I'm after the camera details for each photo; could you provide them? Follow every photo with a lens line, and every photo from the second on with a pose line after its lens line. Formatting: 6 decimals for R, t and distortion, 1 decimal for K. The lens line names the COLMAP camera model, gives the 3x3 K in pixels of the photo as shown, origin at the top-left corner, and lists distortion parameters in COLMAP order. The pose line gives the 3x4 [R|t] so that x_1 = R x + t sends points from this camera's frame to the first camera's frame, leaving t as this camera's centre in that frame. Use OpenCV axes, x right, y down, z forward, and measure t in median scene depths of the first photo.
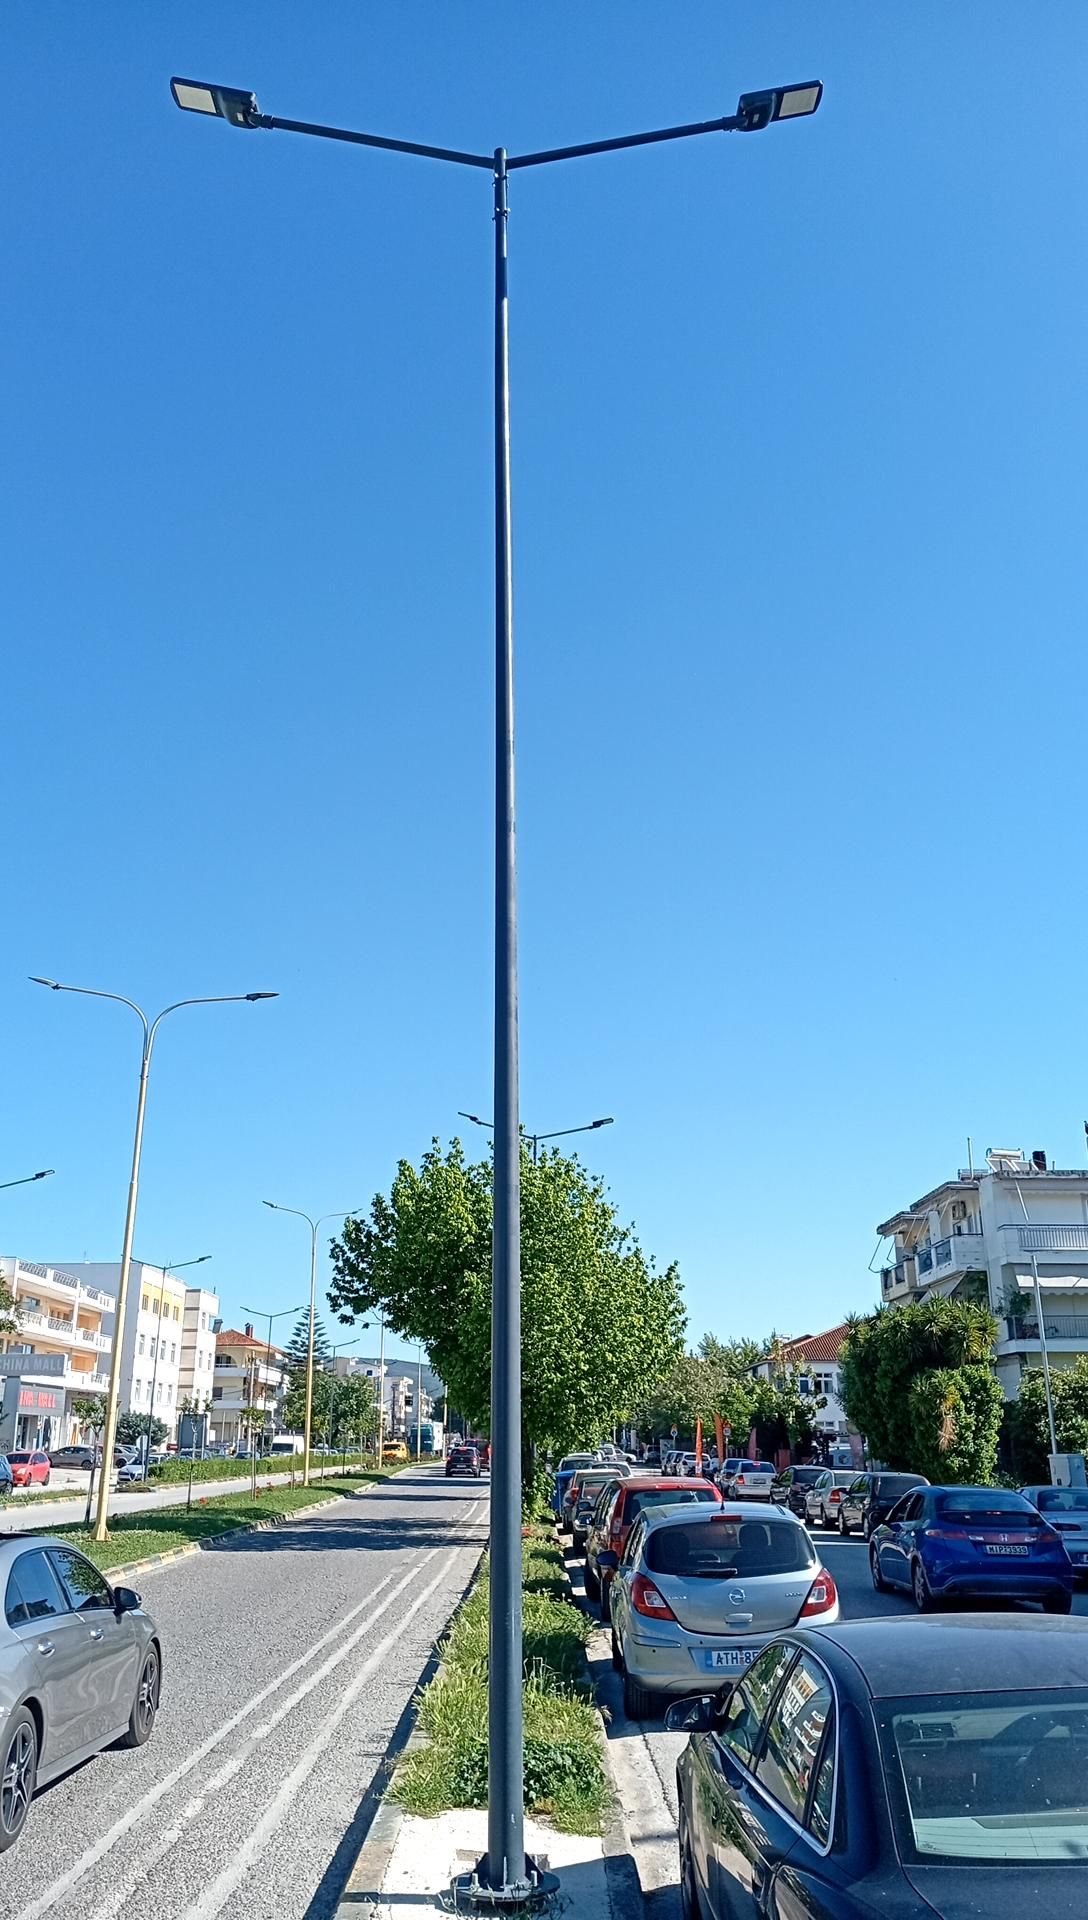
lens RADIAL K [[1500.1, 0, 552.9], [0, 1500.1, 930.2], [0, 0, 1]] dist [0.014733, -0.034197]
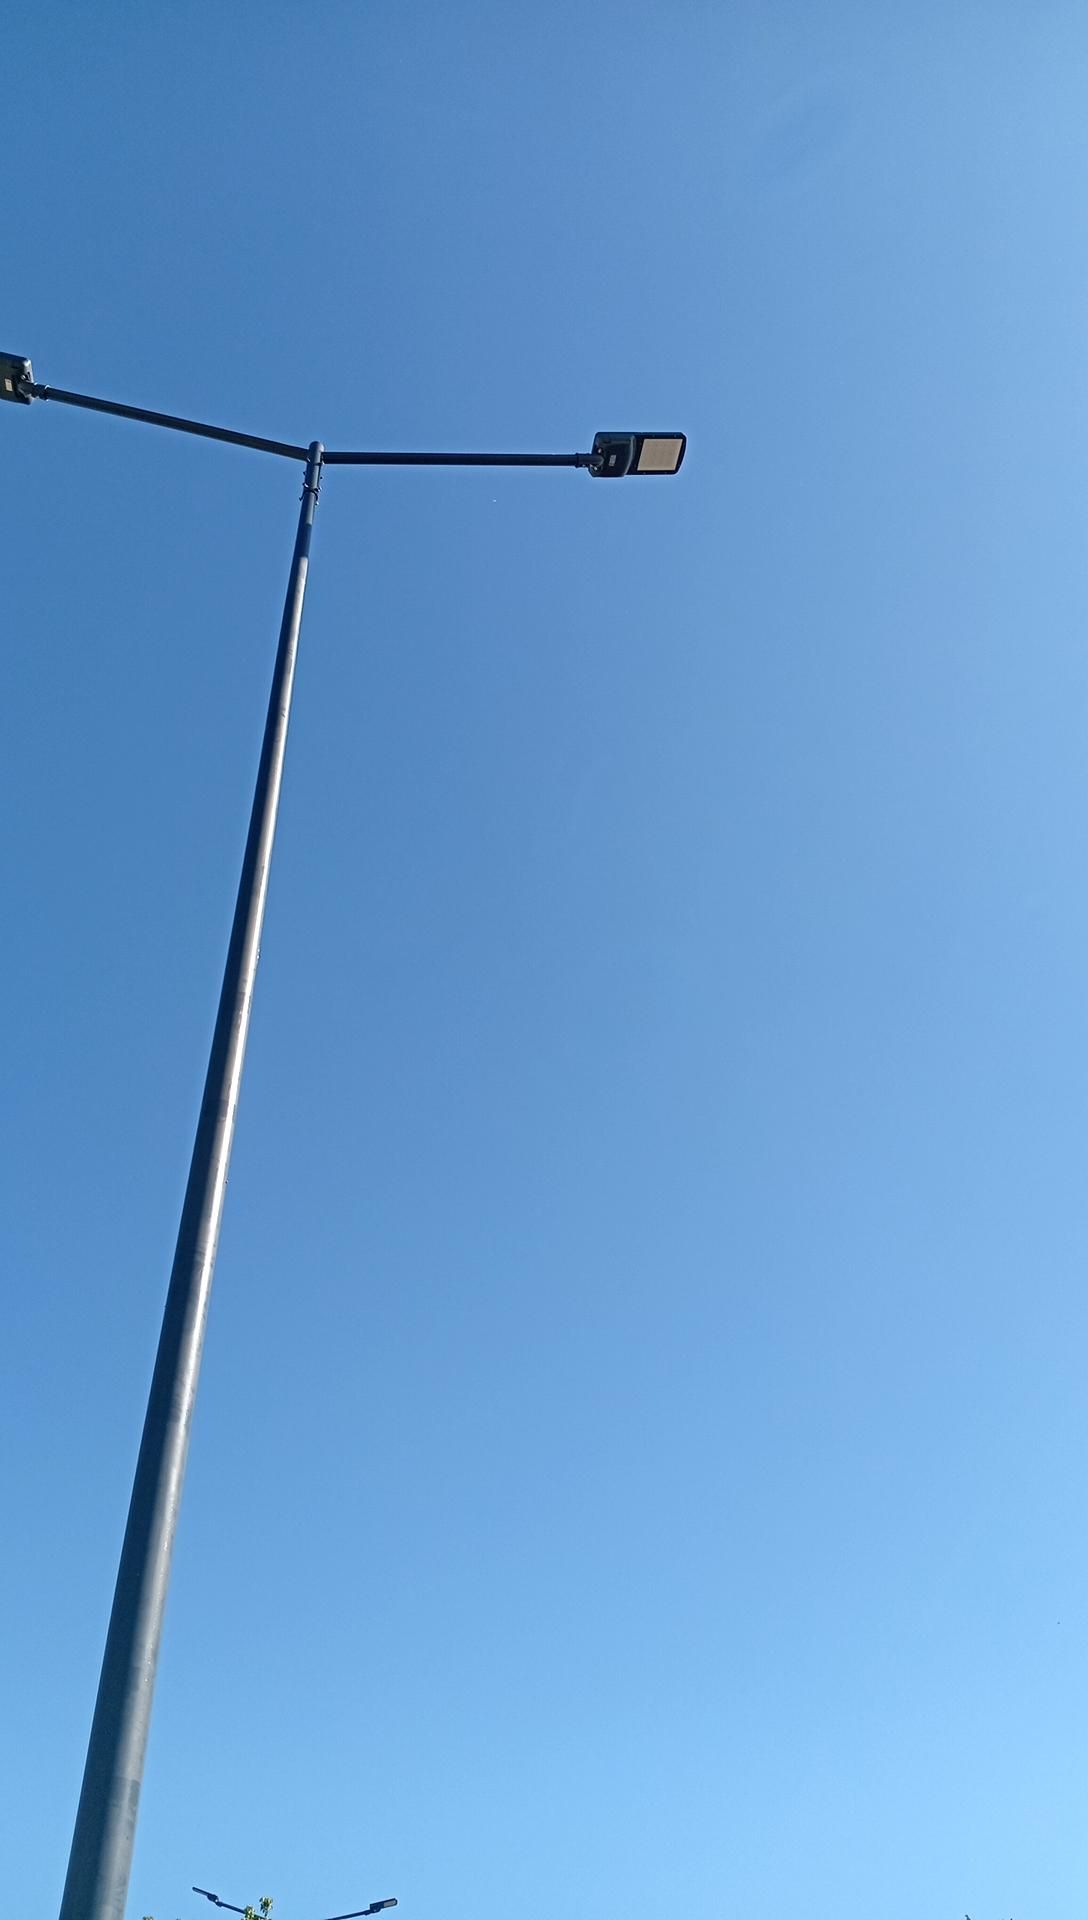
lens RADIAL K [[1500.1, 0, 552.9], [0, 1500.1, 930.2], [0, 0, 1]] dist [0.014733, -0.034197]
pose [[0.992541, 0.069133, 0.100419, 0.030900], [-0.016668, 0.892894, -0.449958, 0.104527], [-0.120771, 0.444928, 0.887386, 0.346056]]
